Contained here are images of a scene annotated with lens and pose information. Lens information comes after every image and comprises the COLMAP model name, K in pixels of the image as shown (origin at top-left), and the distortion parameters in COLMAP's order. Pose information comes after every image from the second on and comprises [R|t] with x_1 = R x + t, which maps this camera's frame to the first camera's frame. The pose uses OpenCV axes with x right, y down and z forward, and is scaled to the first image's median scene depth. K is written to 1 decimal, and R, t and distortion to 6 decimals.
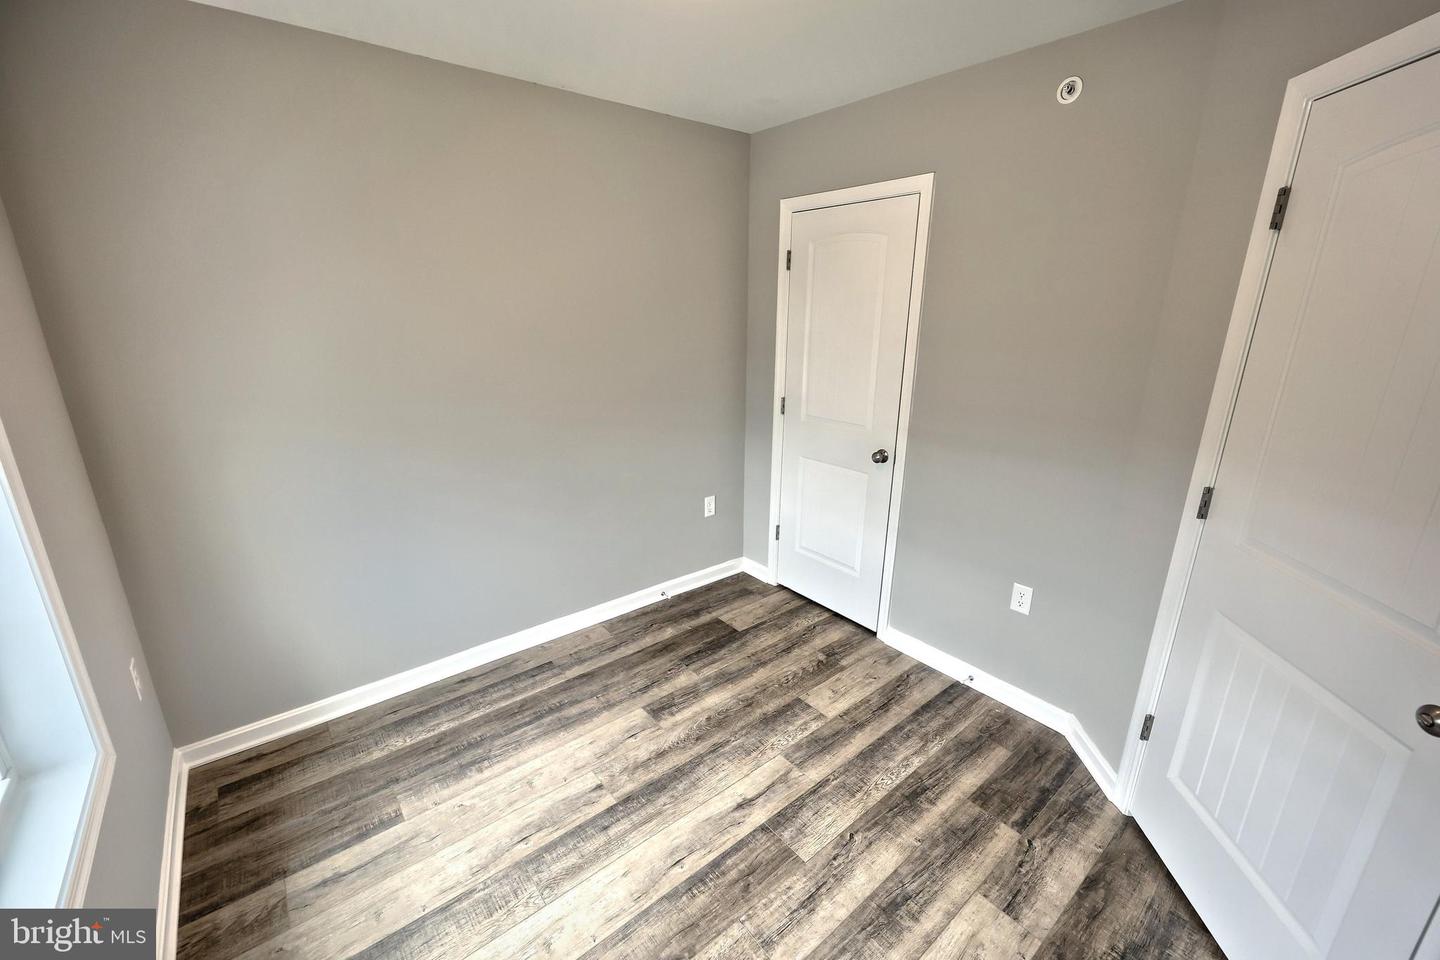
lens RADIAL K [[580.8, 0, 714.8], [0, 580.8, 475.0], [0, 0, 1]] dist [-0.003254, 0.000176]
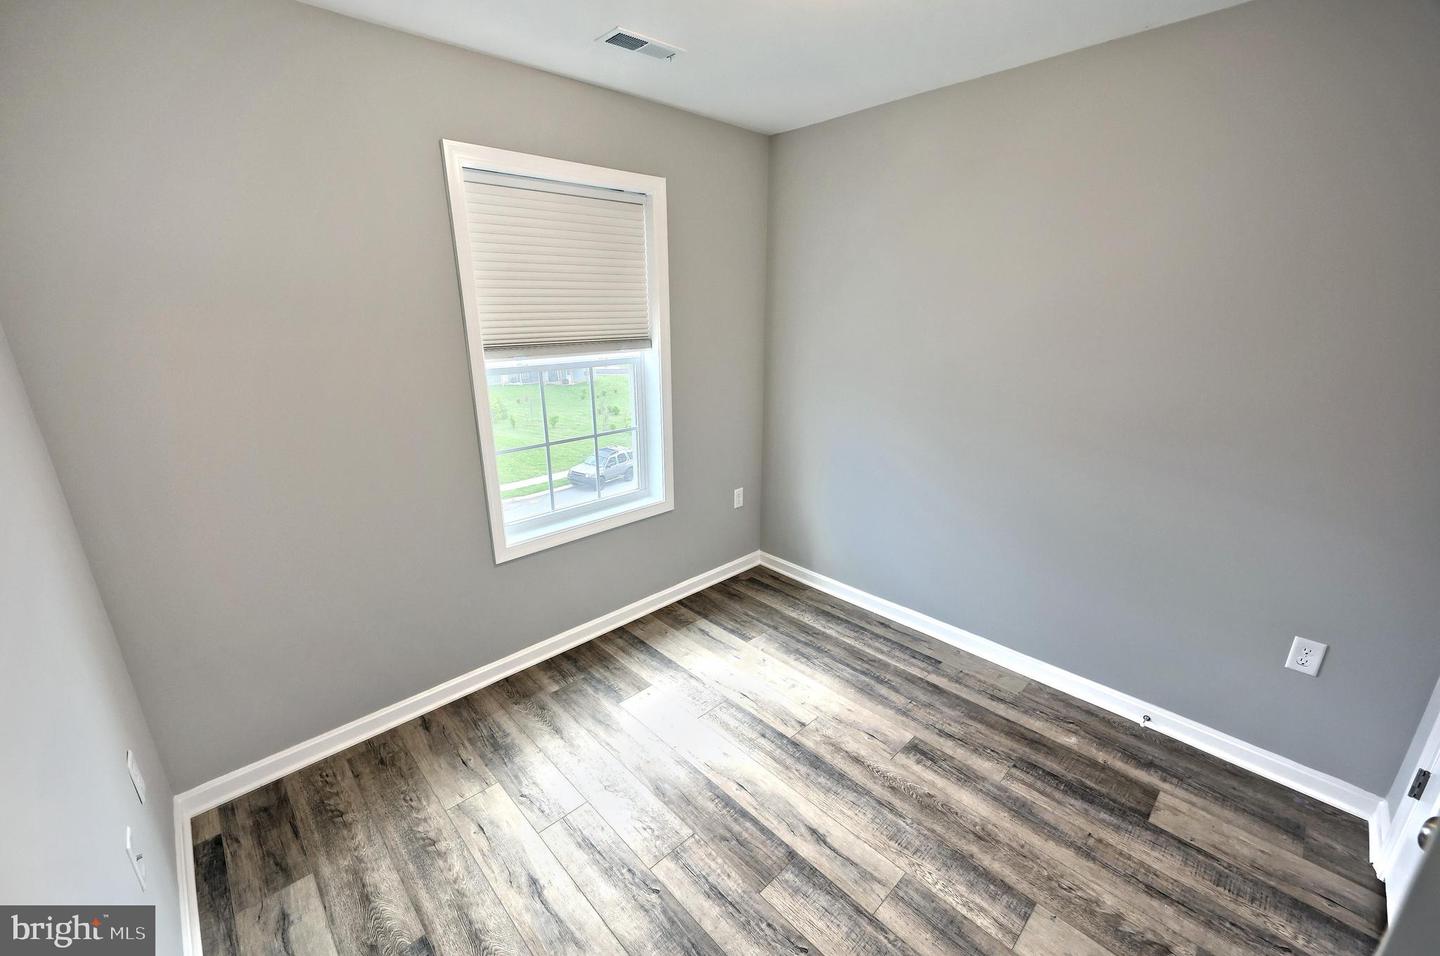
lens RADIAL K [[580.8, 0, 715.3], [0, 580.8, 486.1], [0, 0, 1]] dist [-0.003254, 0.000176]
pose [[0.074400, 0.292154, -0.953473, 0.706878], [-0.271000, 0.926064, 0.262609, -0.149724], [0.959700, 0.238853, 0.148073, 0.514657]]
